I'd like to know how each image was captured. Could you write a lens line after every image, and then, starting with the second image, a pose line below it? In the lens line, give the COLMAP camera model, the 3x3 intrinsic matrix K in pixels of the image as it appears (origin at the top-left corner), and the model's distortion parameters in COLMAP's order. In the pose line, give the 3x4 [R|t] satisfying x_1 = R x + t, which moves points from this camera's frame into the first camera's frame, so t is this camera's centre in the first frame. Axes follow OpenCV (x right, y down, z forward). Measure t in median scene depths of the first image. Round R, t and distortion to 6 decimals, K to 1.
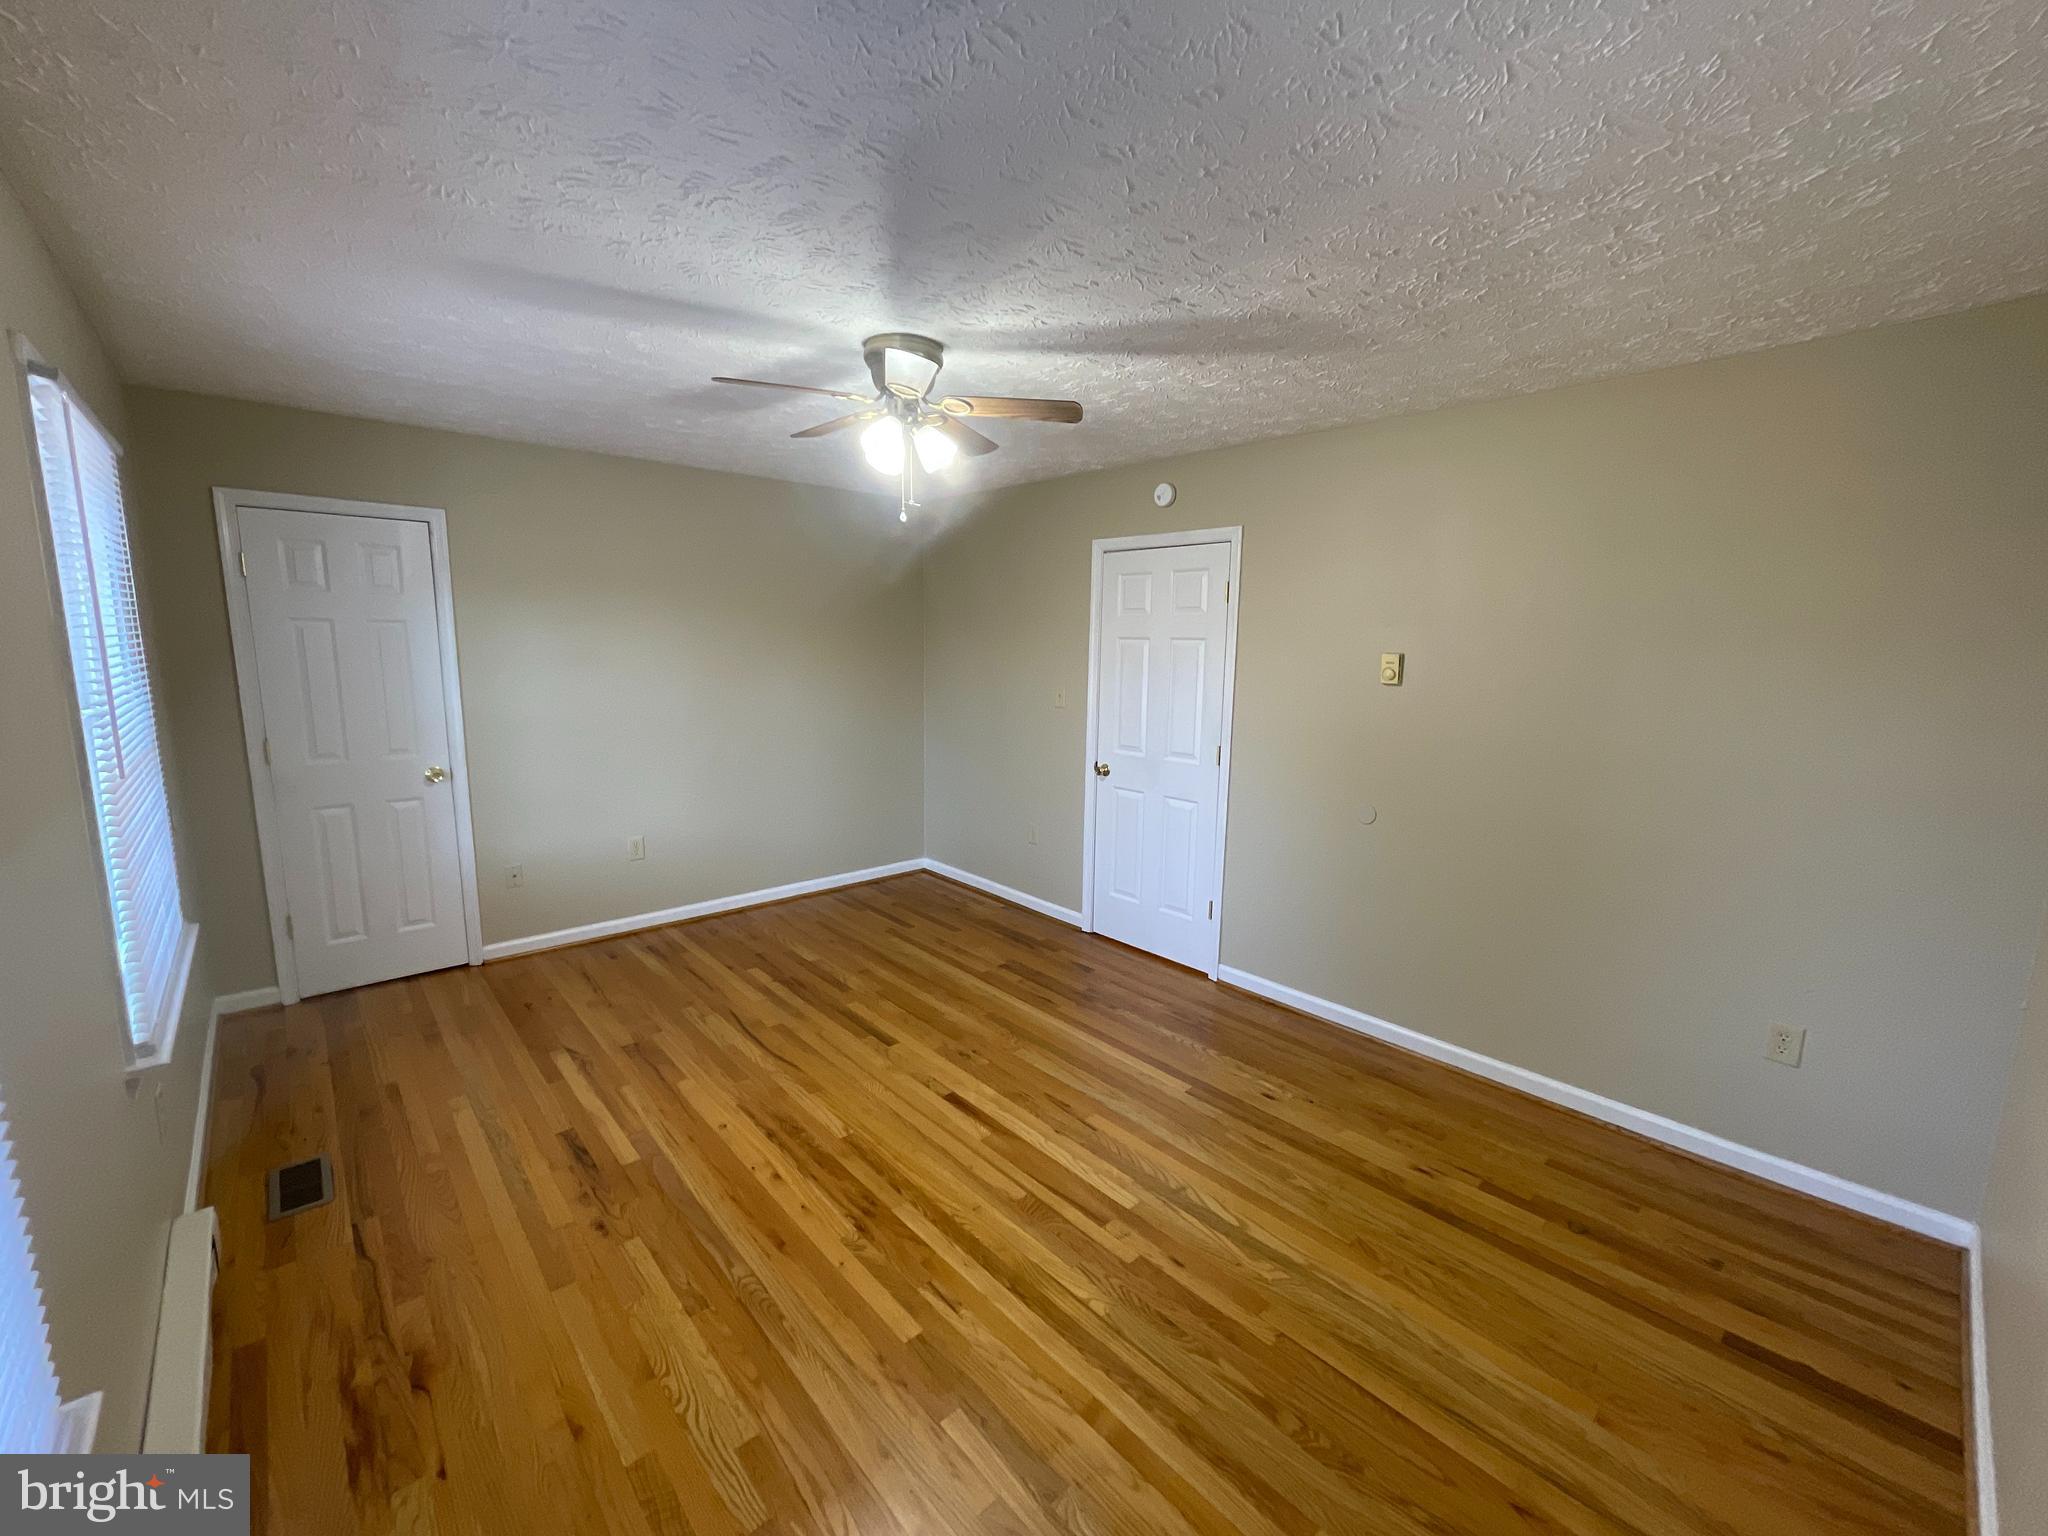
lens RADIAL K [[824.8, 0, 1024.2], [0, 824.8, 766.2], [0, 0, 1]] dist [-0.010228, -0.000088]
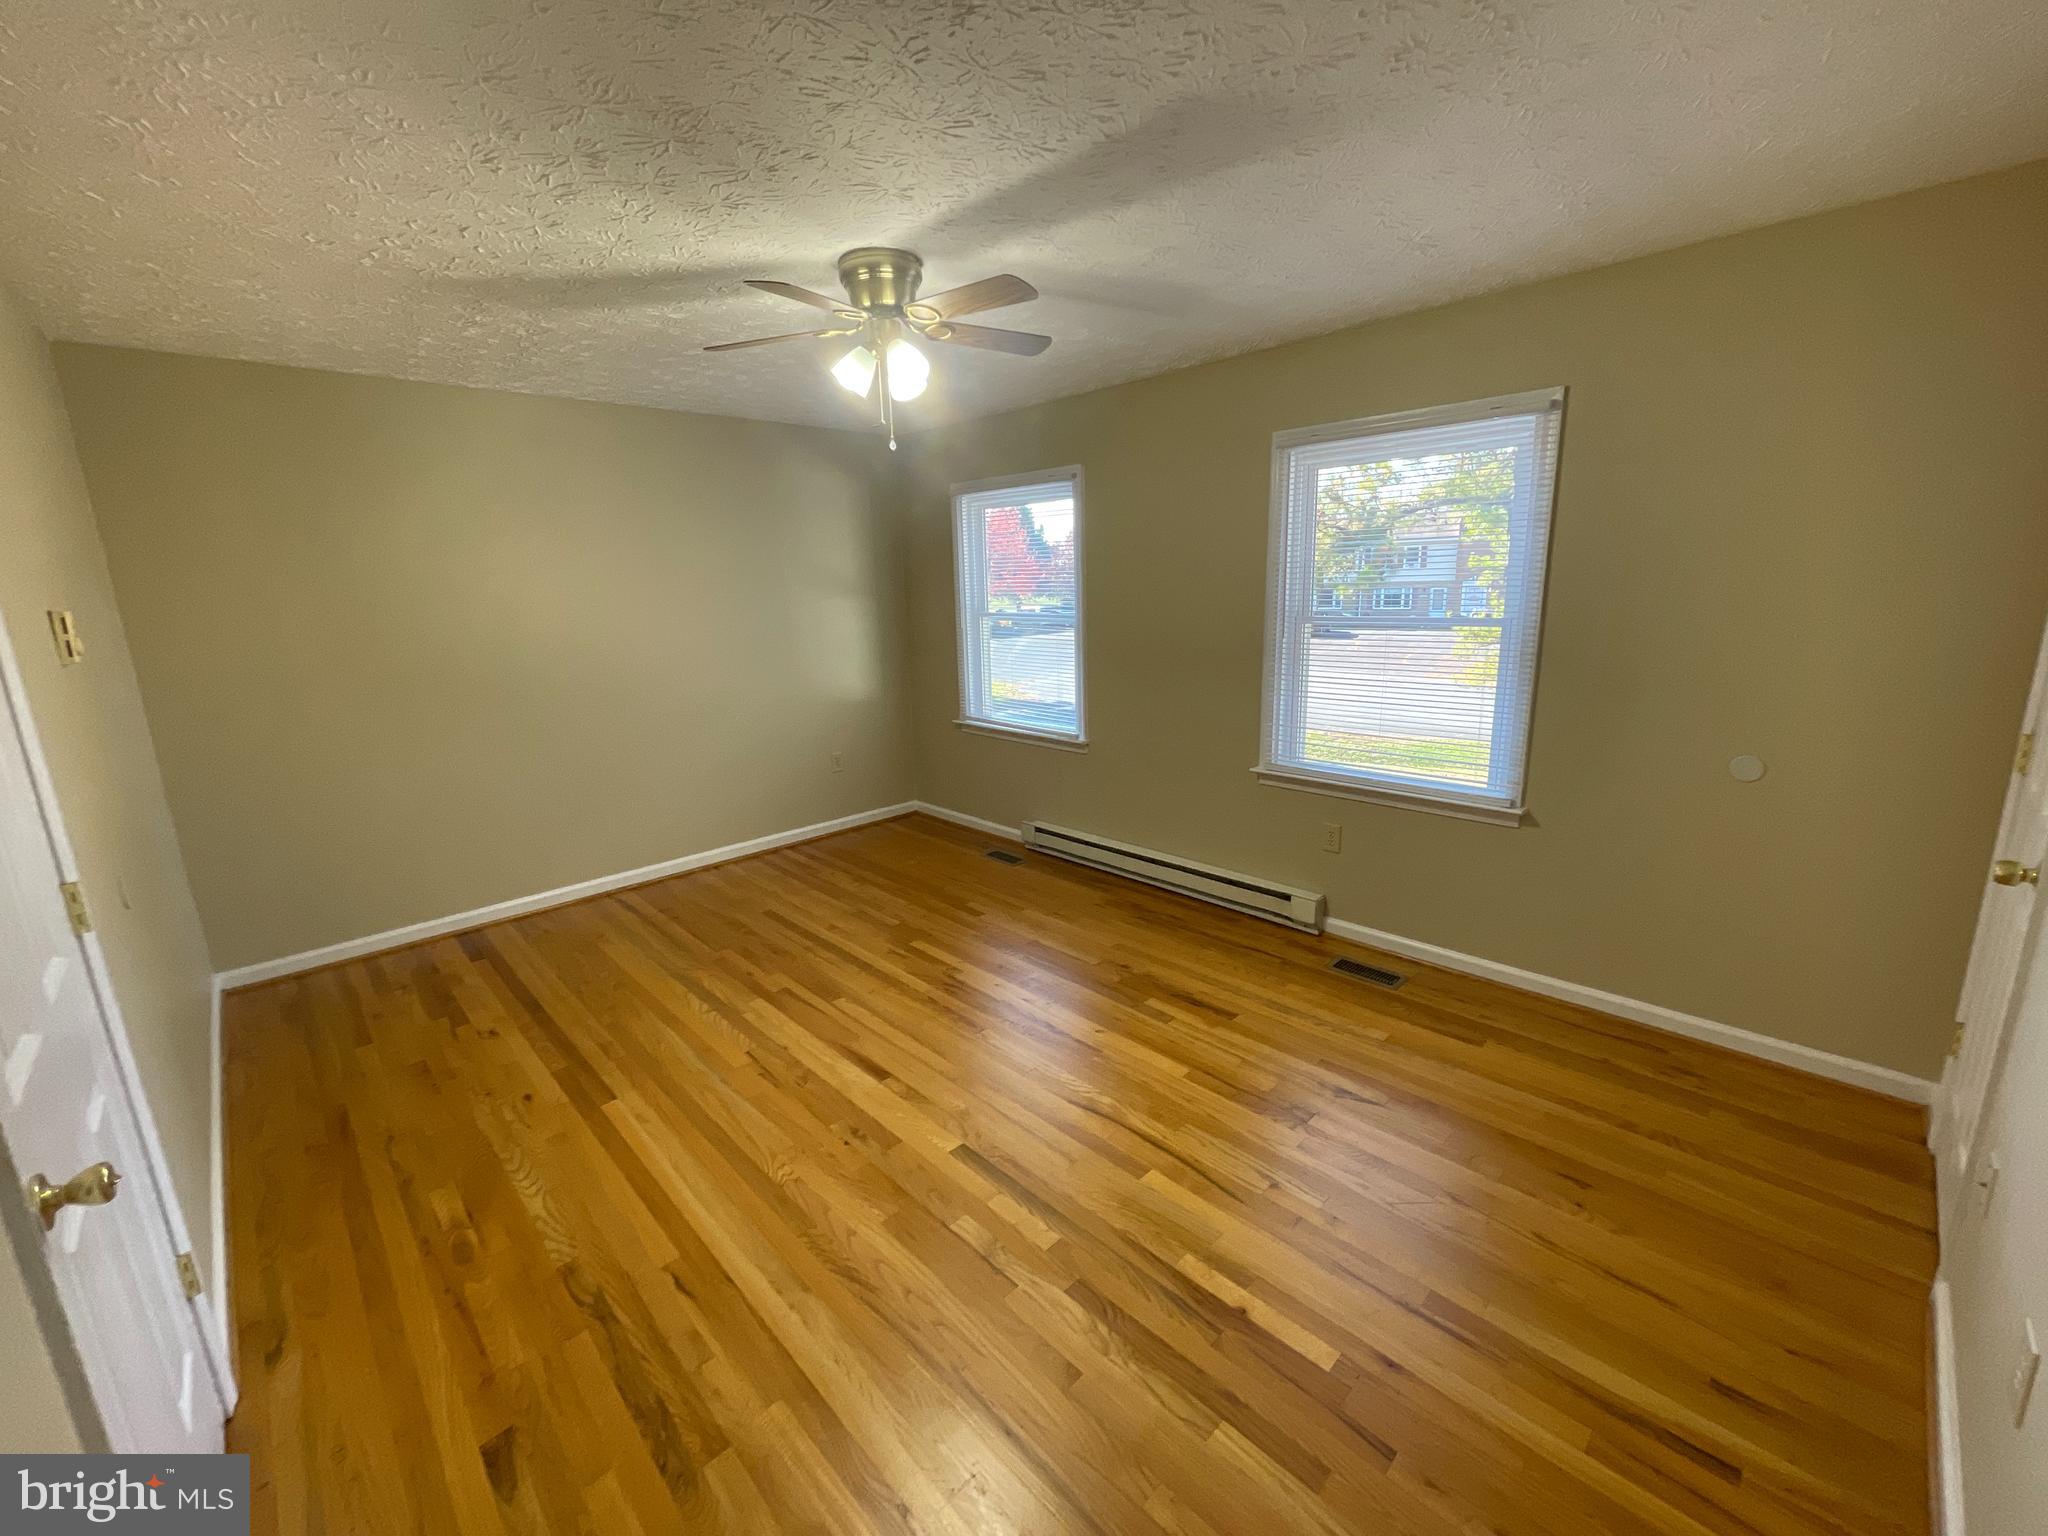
lens RADIAL K [[824.8, 0, 1026.0], [0, 824.8, 766.5], [0, 0, 1]] dist [-0.010228, -0.000088]
pose [[-0.999348, 0.021664, -0.028889, -0.266532], [0.009564, 0.930259, 0.366778, -0.300346], [0.034820, 0.366263, -0.929860, 2.011082]]
